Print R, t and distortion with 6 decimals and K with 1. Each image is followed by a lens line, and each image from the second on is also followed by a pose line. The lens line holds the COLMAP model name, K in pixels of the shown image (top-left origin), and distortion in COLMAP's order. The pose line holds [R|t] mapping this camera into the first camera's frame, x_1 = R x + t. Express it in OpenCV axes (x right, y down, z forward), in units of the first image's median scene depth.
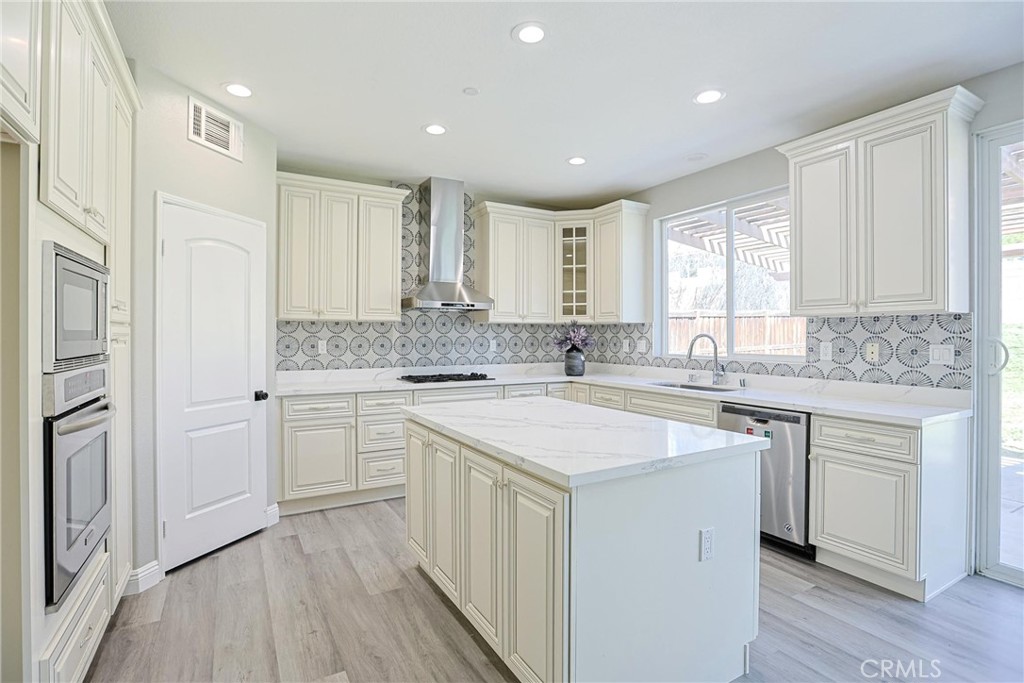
lens RADIAL K [[500.9, 0, 510.7], [0, 500.9, 338.5], [0, 0, 1]] dist [-0.054816, 0.021874]
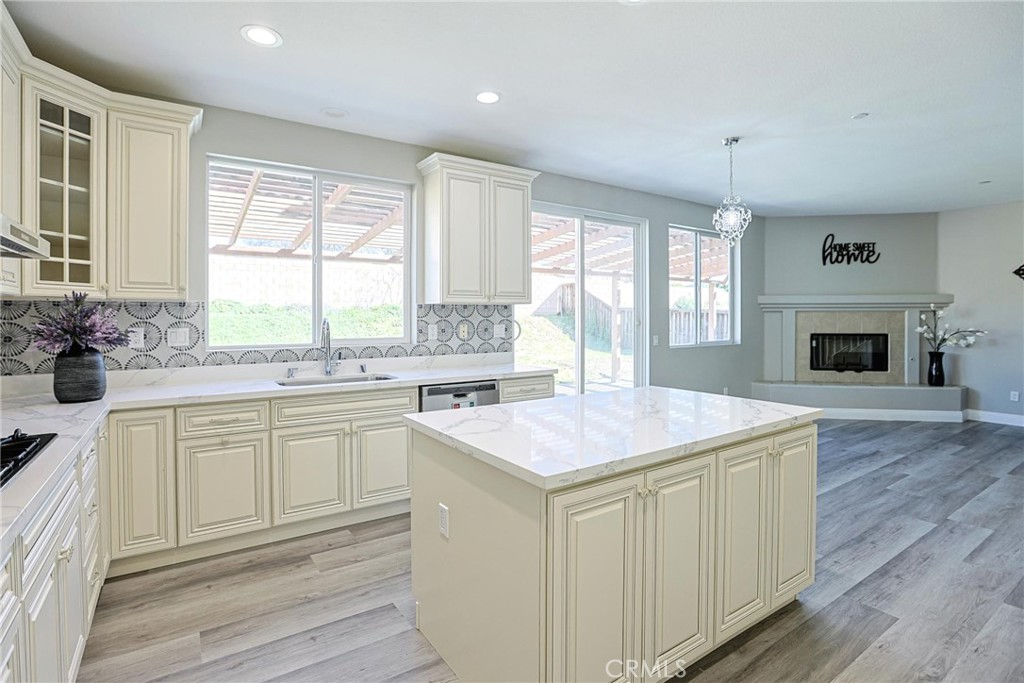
lens RADIAL K [[500.9, 0, 490.0], [0, 500.9, 321.5], [0, 0, 1]] dist [-0.054816, 0.021874]
pose [[-0.054358, -0.009698, 0.998474, -0.513920], [0.010244, 0.999895, 0.010269, -0.010027], [-0.998469, 0.010786, -0.054253, 0.801609]]
